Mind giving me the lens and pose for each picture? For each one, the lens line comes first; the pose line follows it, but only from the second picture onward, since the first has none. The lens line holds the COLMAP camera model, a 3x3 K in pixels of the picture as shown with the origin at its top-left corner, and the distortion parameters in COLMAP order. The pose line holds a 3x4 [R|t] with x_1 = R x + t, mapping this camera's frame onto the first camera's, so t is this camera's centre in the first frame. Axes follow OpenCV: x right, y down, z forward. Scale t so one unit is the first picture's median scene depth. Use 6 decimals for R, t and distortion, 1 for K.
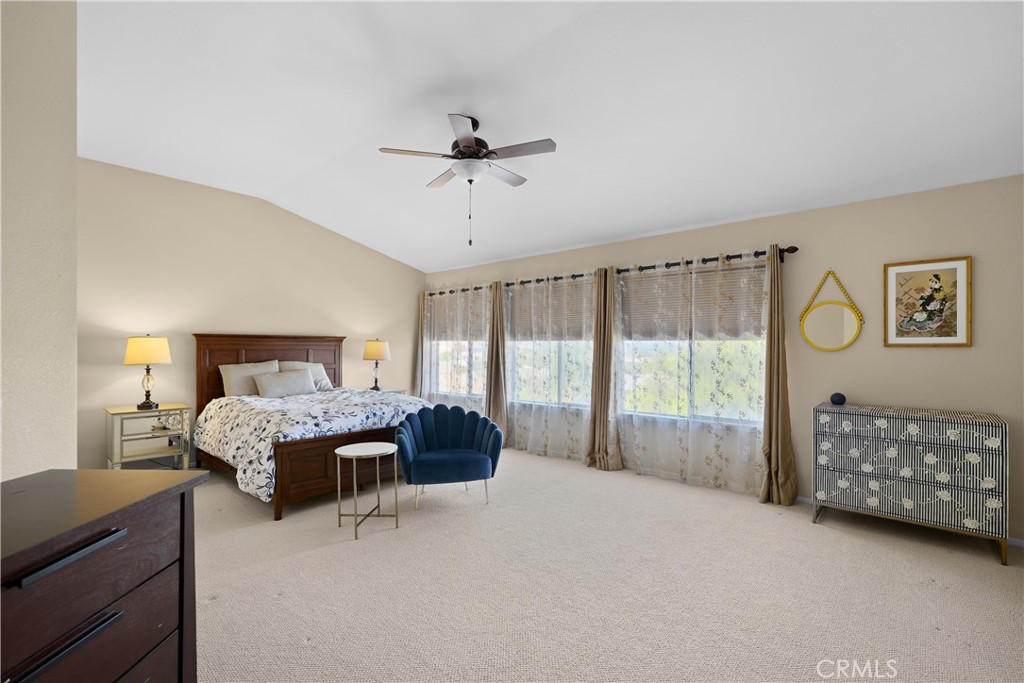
lens RADIAL K [[469.2, 0, 508.1], [0, 469.2, 347.9], [0, 0, 1]] dist [0.000472, 0.000483]
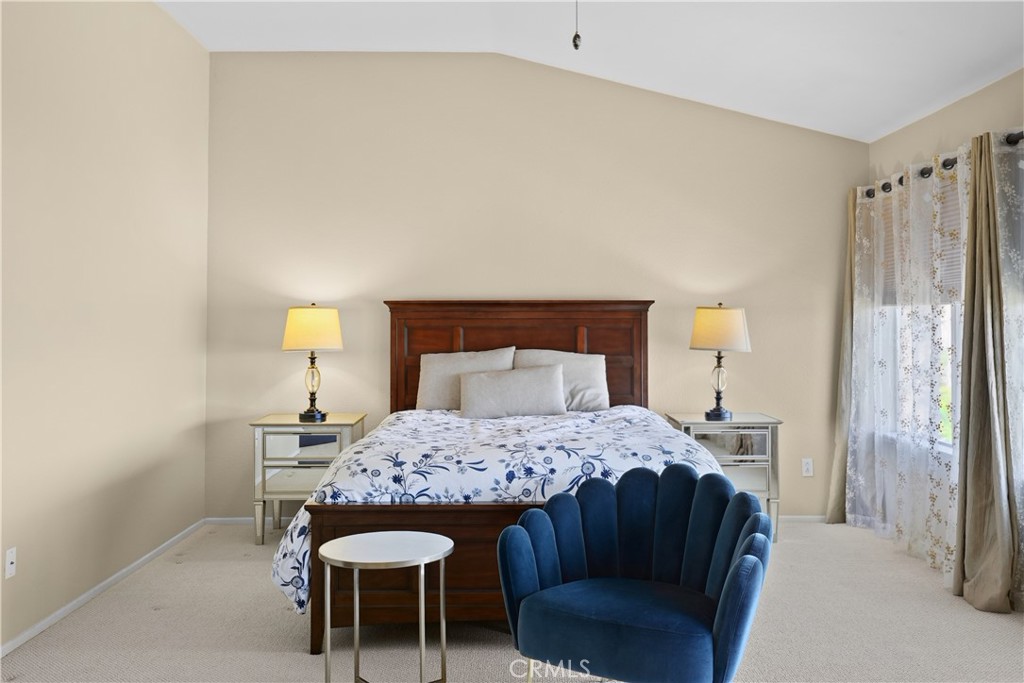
lens RADIAL K [[898.7, 0, 512.1], [0, 898.7, 311.9], [0, 0, 1]] dist [0.011563, 0.002805]
pose [[0.682415, -0.012783, -0.730853, 0.321149], [0.003177, 0.999890, -0.014522, 0.001304], [0.730958, 0.007588, 0.682381, 0.380572]]
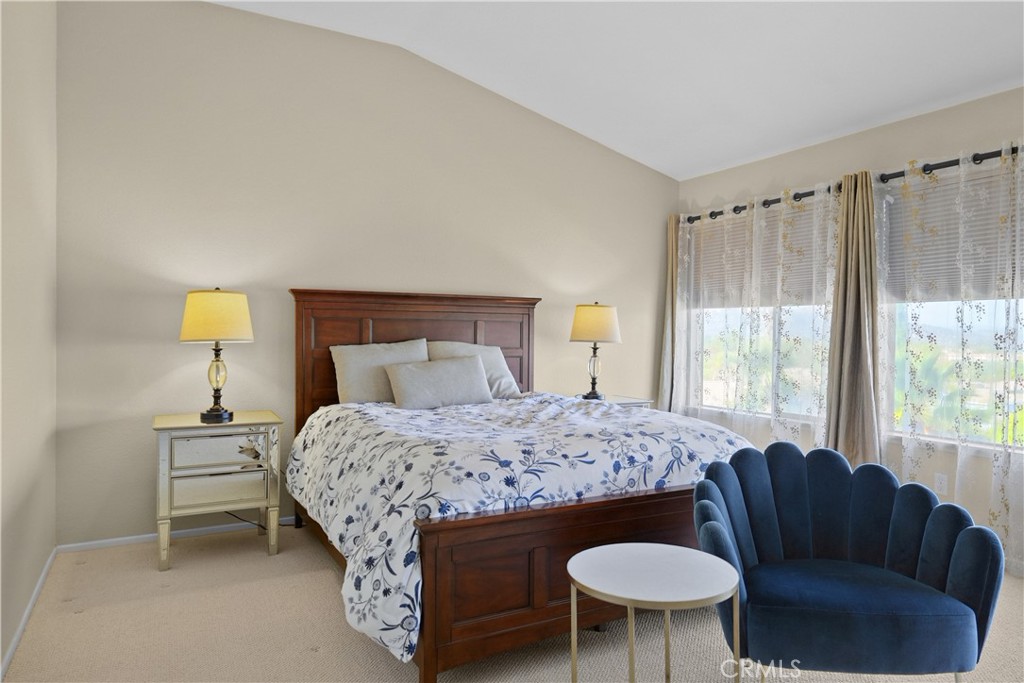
lens RADIAL K [[673.4, 0, 512.0], [0, 673.4, 341.5], [0, 0, 1]] dist [-0.001996, 0.000391]
pose [[0.947143, 0.007877, -0.320716, -0.182543], [-0.005143, 0.999943, 0.009373, 0.026735], [0.320771, -0.007228, 0.947129, 0.365452]]
